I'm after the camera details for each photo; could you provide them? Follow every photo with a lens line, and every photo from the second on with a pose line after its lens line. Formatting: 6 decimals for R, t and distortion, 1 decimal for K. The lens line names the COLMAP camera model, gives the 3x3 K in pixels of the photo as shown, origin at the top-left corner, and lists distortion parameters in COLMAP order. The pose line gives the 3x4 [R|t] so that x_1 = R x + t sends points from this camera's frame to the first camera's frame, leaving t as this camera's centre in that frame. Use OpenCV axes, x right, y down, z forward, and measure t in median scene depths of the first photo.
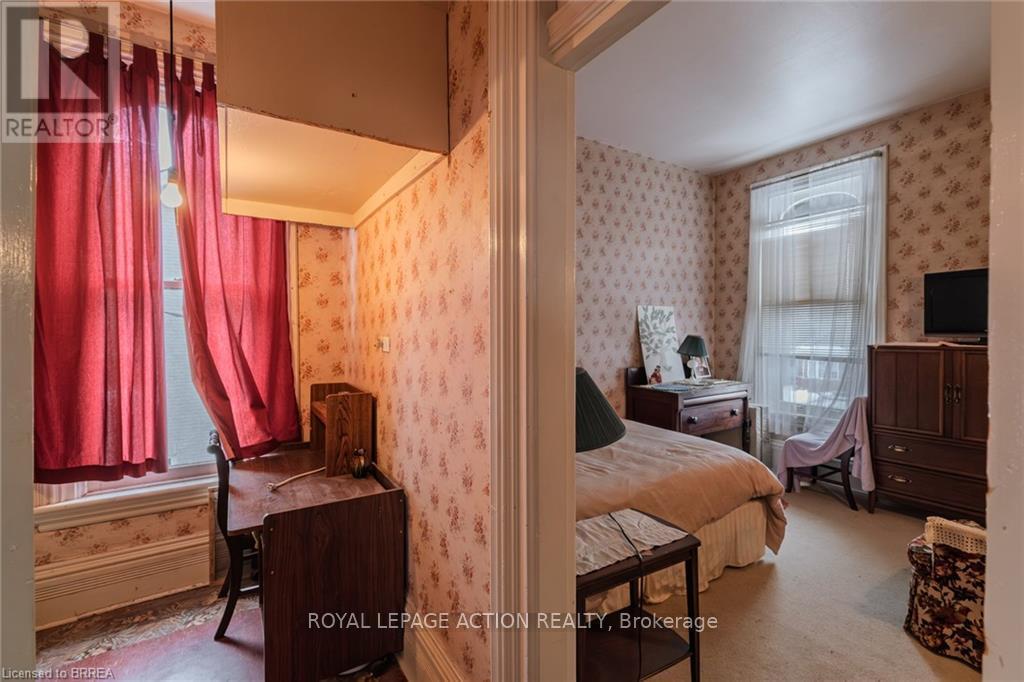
lens RADIAL K [[439.5, 0, 518.4], [0, 439.5, 339.3], [0, 0, 1]] dist [0.001018, -0.005531]
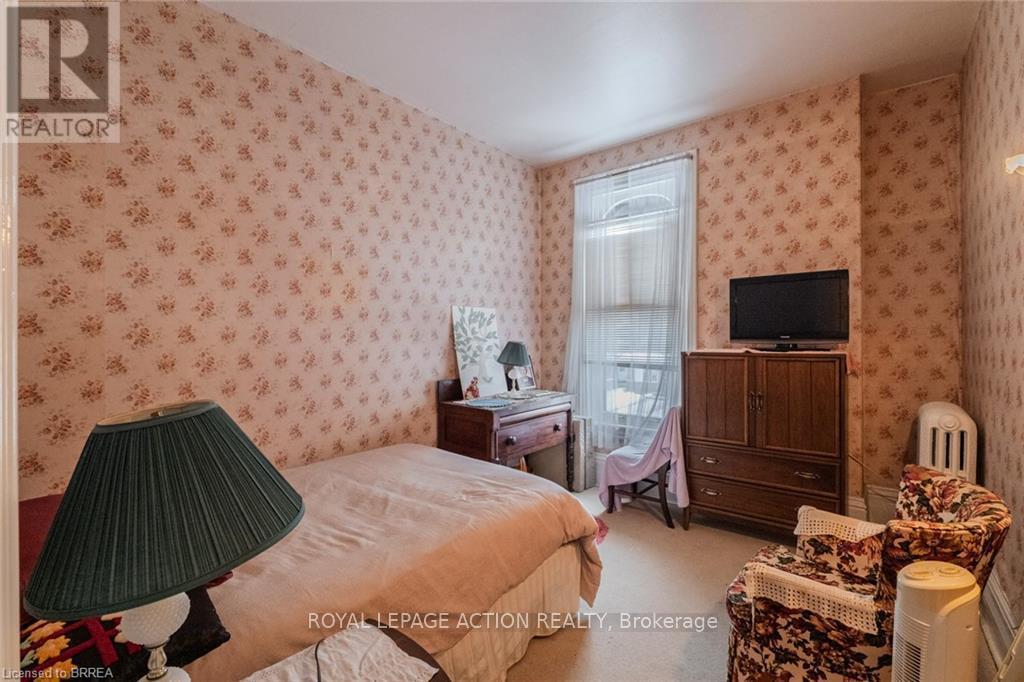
lens RADIAL K [[439.5, 0, 518.4], [0, 439.5, 339.3], [0, 0, 1]] dist [0.001018, -0.005531]
pose [[0.948509, 0.004114, 0.316725, 0.136831], [0.000777, 0.999882, -0.015315, 0.000105], [-0.316751, 0.014773, 0.948394, 0.178691]]
